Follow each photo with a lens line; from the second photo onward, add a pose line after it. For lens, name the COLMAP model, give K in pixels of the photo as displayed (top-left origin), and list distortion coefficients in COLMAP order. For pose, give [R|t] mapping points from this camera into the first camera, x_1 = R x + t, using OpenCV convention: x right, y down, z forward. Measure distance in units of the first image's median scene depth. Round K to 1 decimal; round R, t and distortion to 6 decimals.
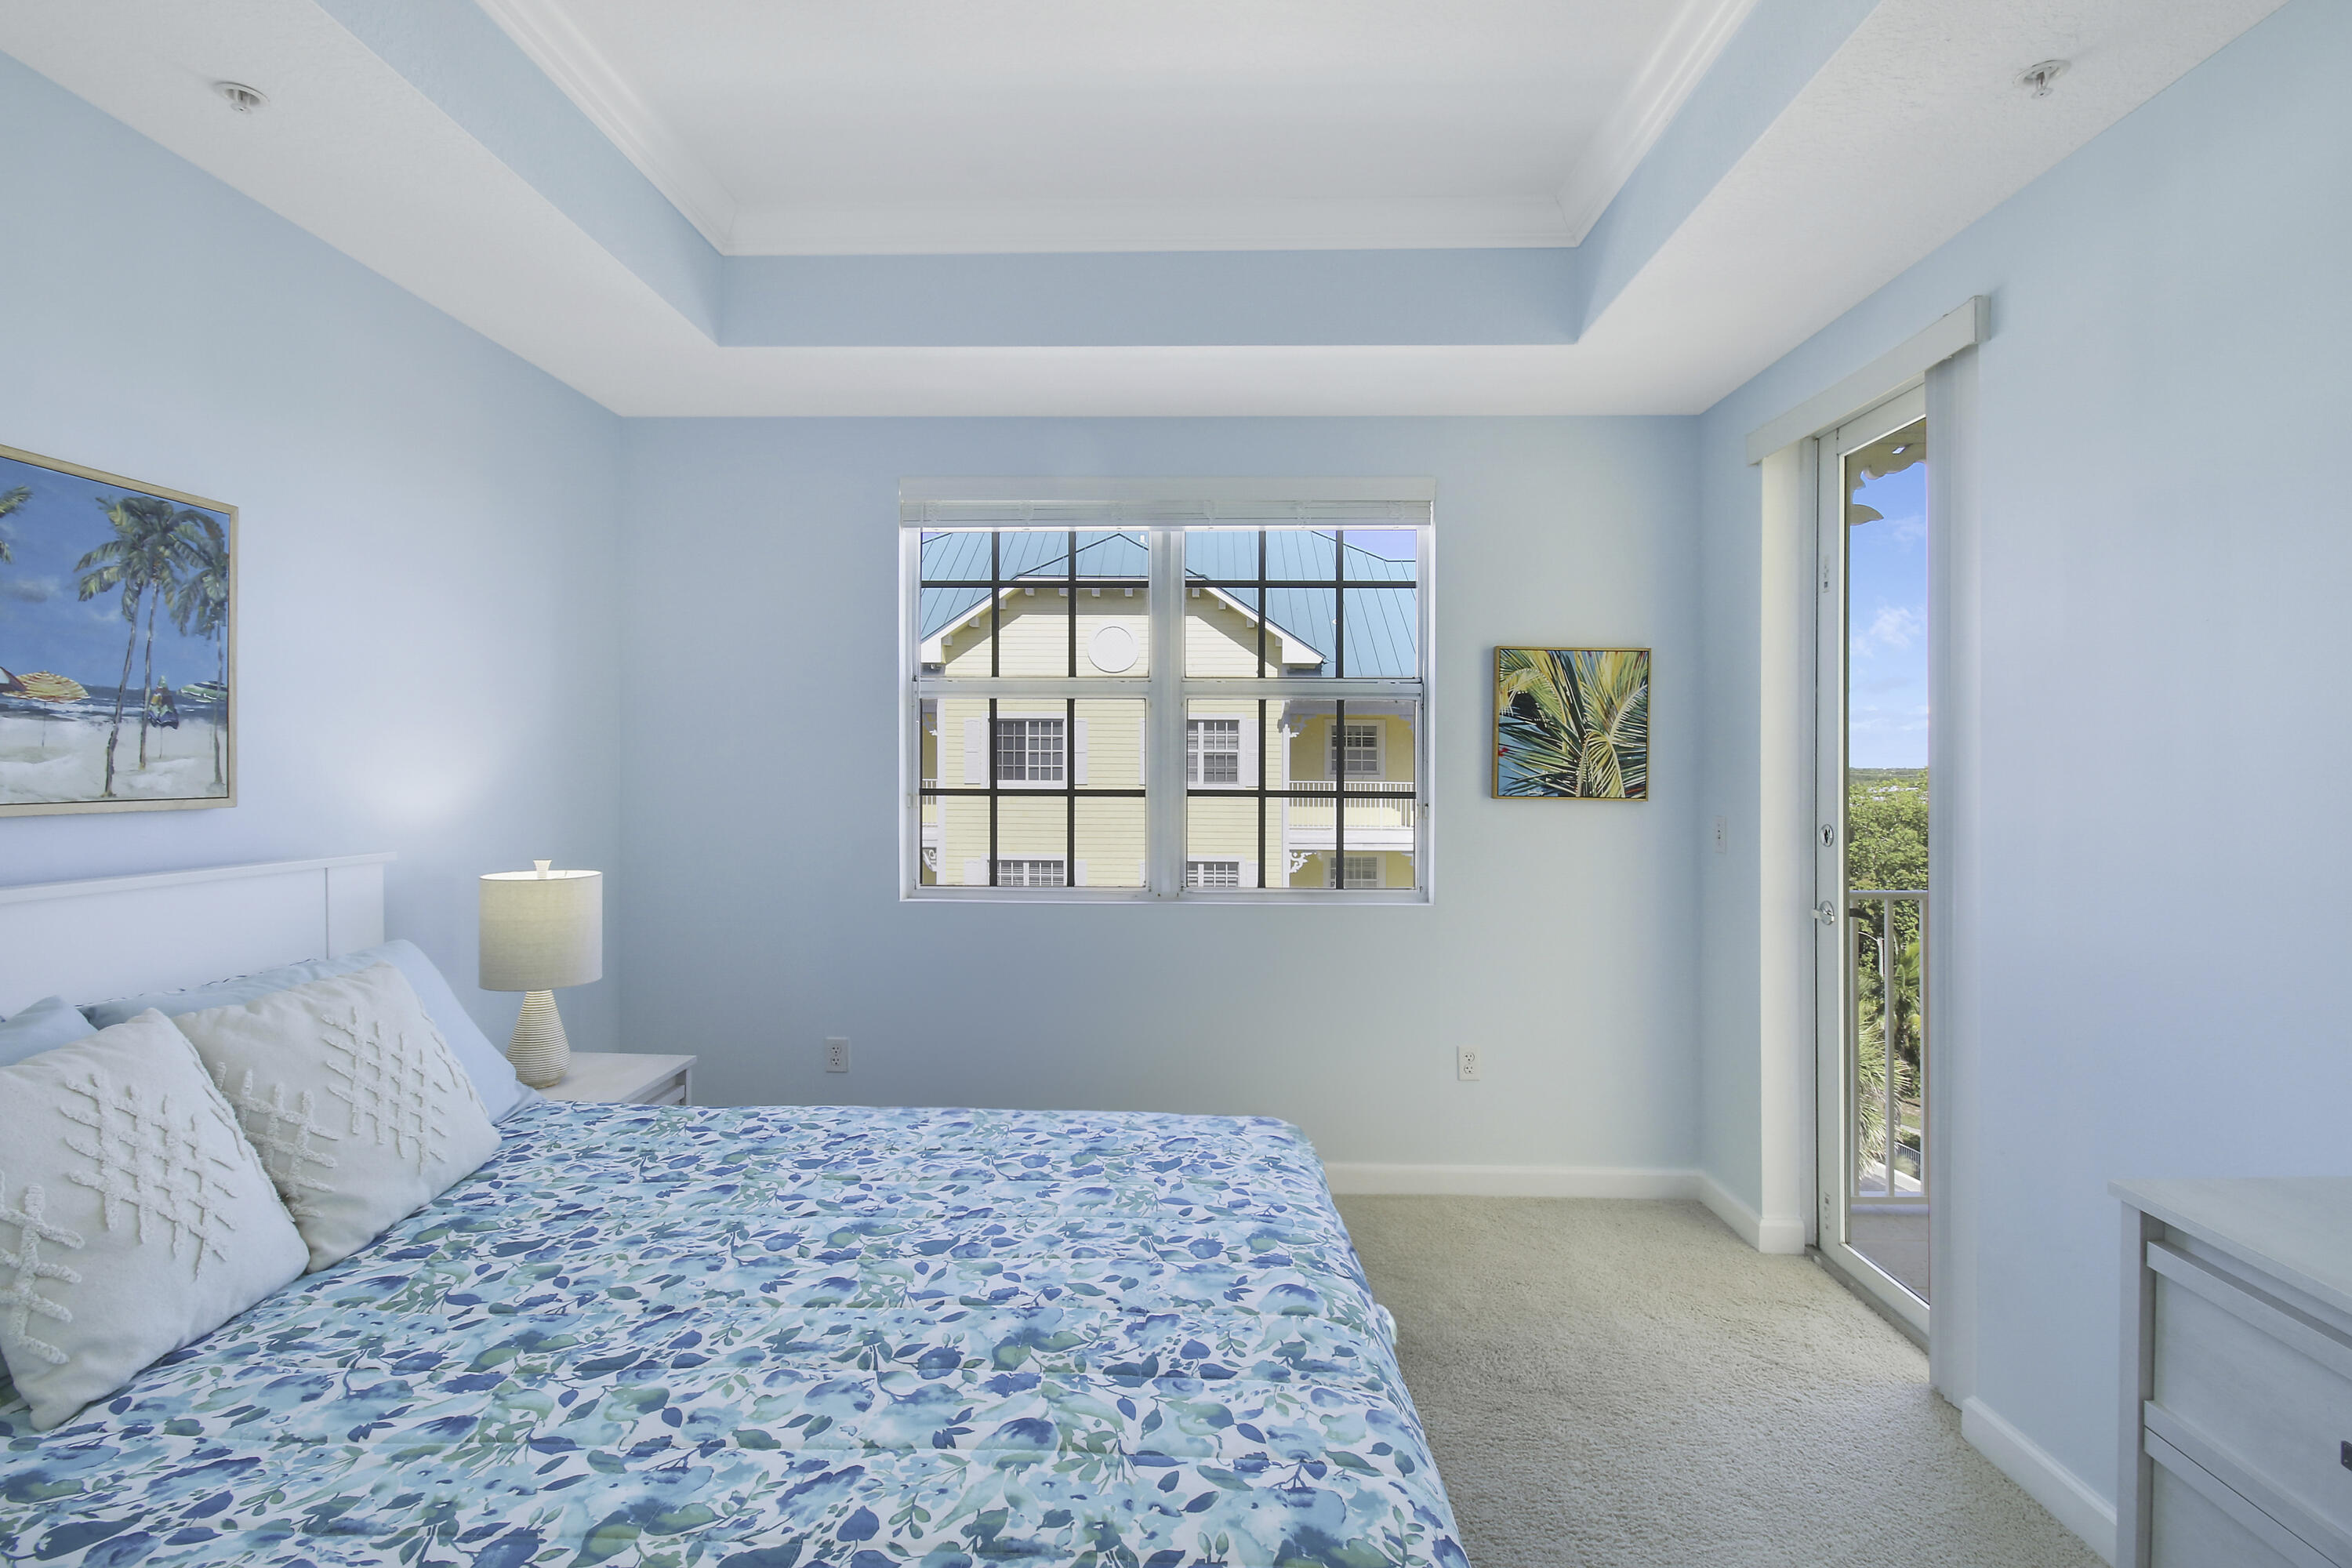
lens RADIAL K [[1096.8, 0, 1179.7], [0, 1096.8, 781.1], [0, 0, 1]] dist [-0.003765, -0.010149]
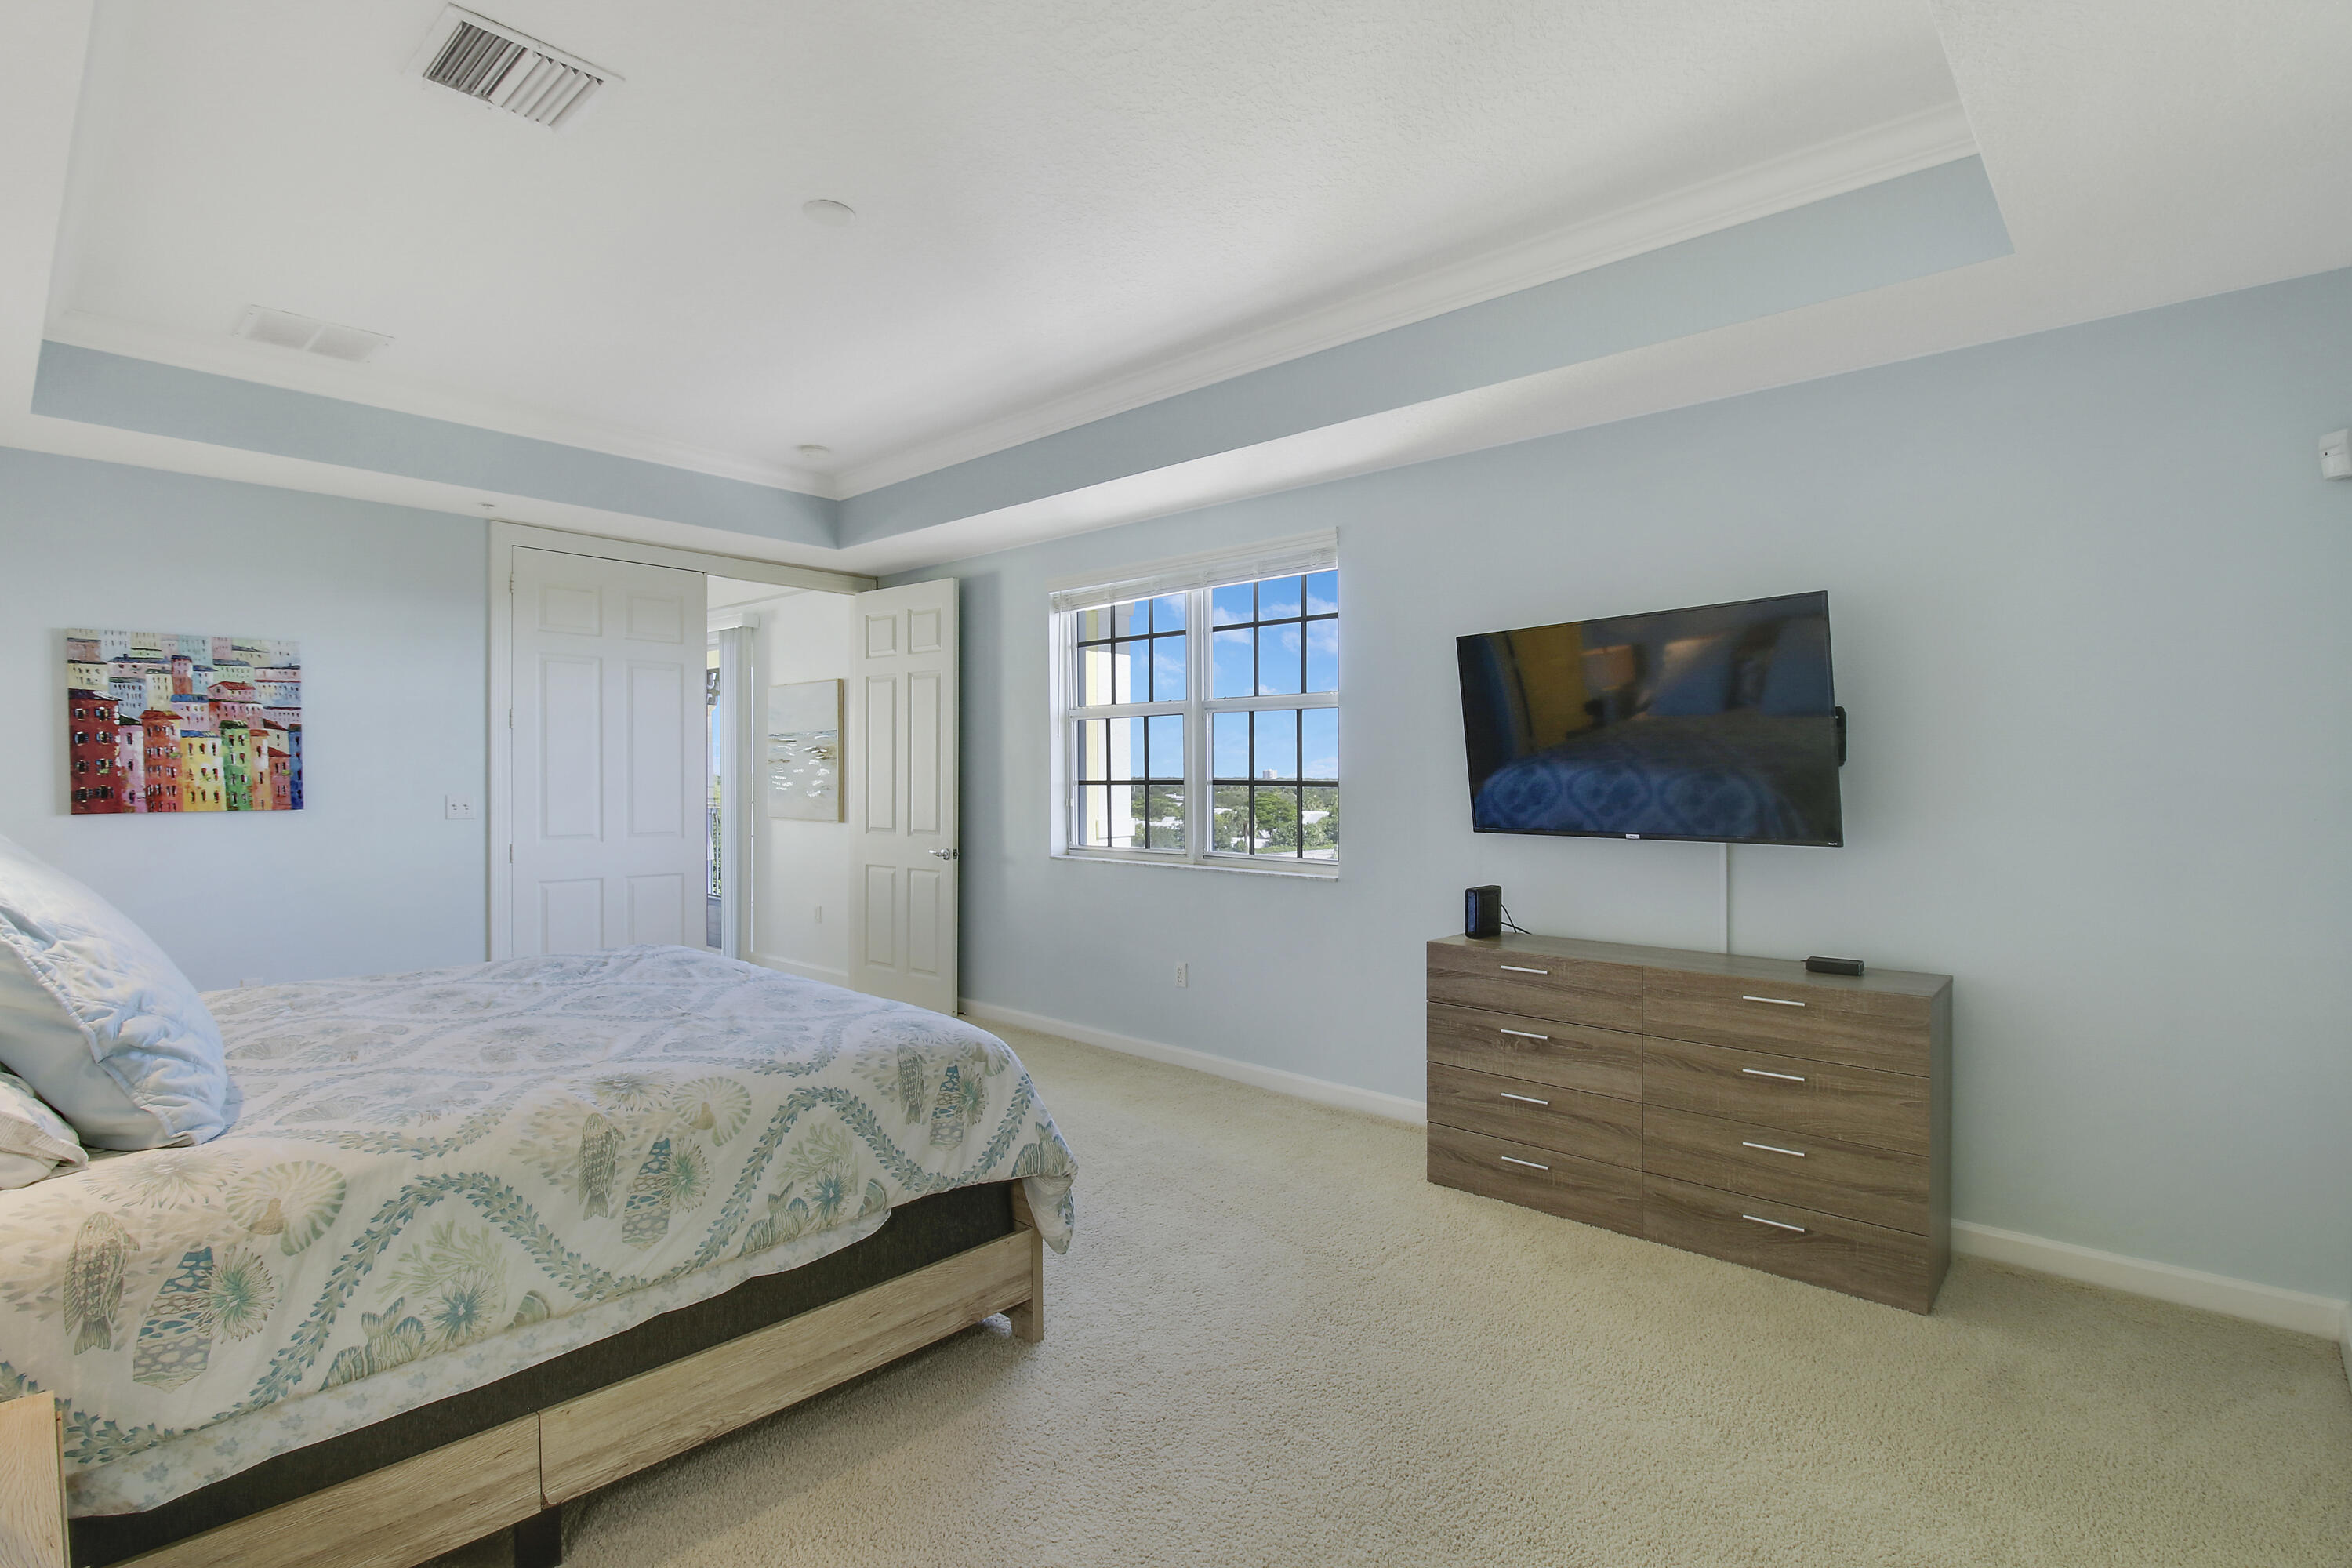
lens RADIAL K [[1096.8, 0, 1197.2], [0, 1096.8, 778.9], [0, 0, 1]] dist [-0.003765, -0.010149]
pose [[0.737335, 0.006237, -0.675499, 1.146244], [-0.010001, 0.999949, -0.001684, 0.006711], [0.675454, 0.007997, 0.737359, -0.006445]]
